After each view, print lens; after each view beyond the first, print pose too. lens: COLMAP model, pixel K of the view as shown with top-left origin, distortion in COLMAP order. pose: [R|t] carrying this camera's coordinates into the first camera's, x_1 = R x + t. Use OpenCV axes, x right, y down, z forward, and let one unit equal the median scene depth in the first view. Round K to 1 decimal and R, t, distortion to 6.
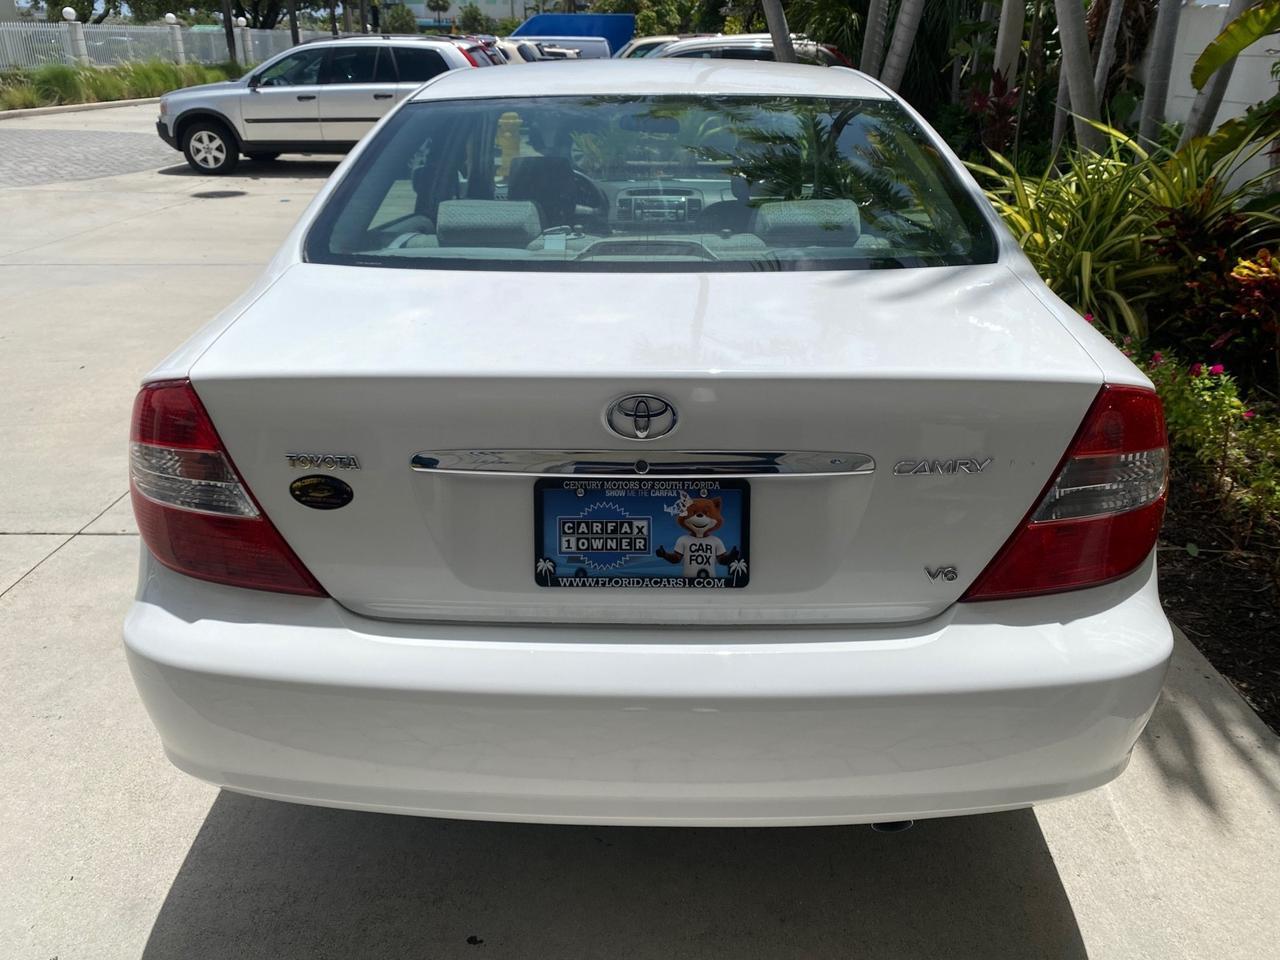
lens RADIAL K [[986.8, 0, 631.1], [0, 986.8, 462.4], [0, 0, 1]] dist [0.020573, -0.022179]
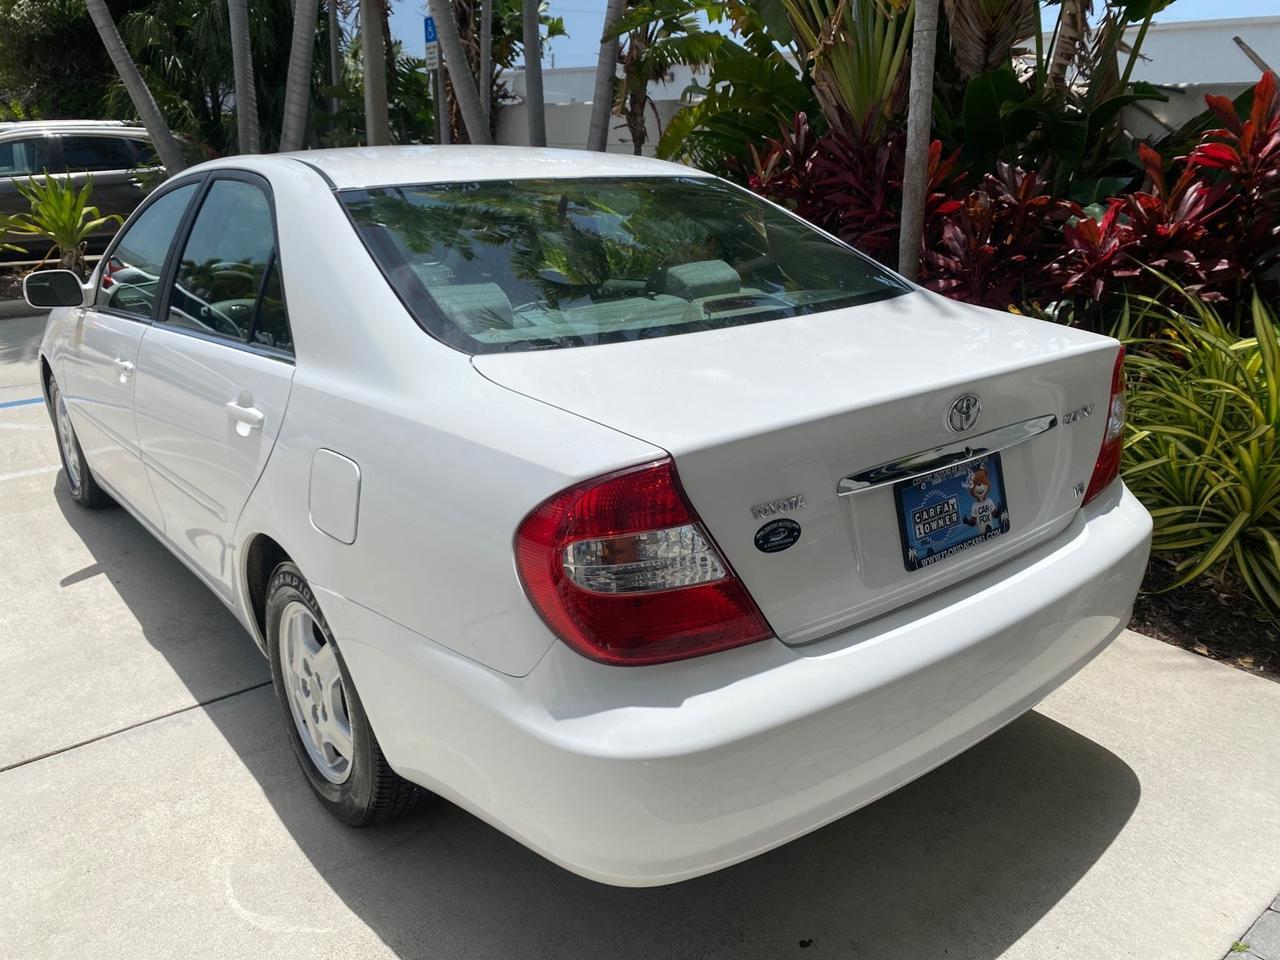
lens RADIAL K [[986.8, 0, 645.9], [0, 986.8, 479.7], [0, 0, 1]] dist [0.020573, -0.022179]
pose [[0.762451, -0.200672, 0.615142, -0.719951], [0.241553, 0.970237, 0.017114, -0.054682], [-0.600268, 0.135541, 0.788231, 0.164704]]
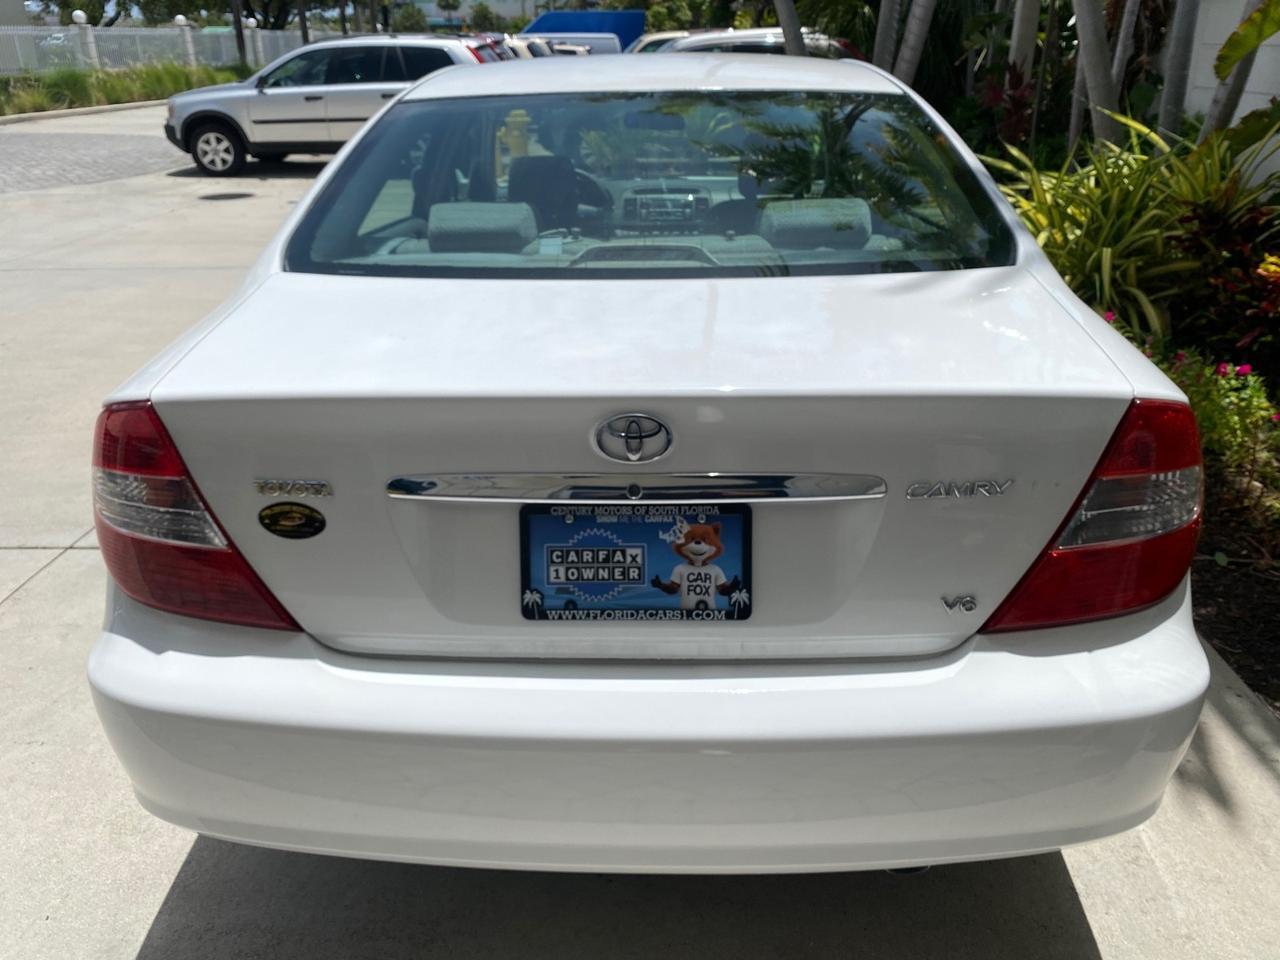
lens RADIAL K [[986.8, 0, 634.4], [0, 986.8, 466.5], [0, 0, 1]] dist [0.020573, -0.022179]
pose [[0.999915, -0.006663, -0.011214, 0.014109], [0.006731, 0.999959, 0.005994, -0.016221], [0.011174, -0.006069, 0.999919, 0.048940]]
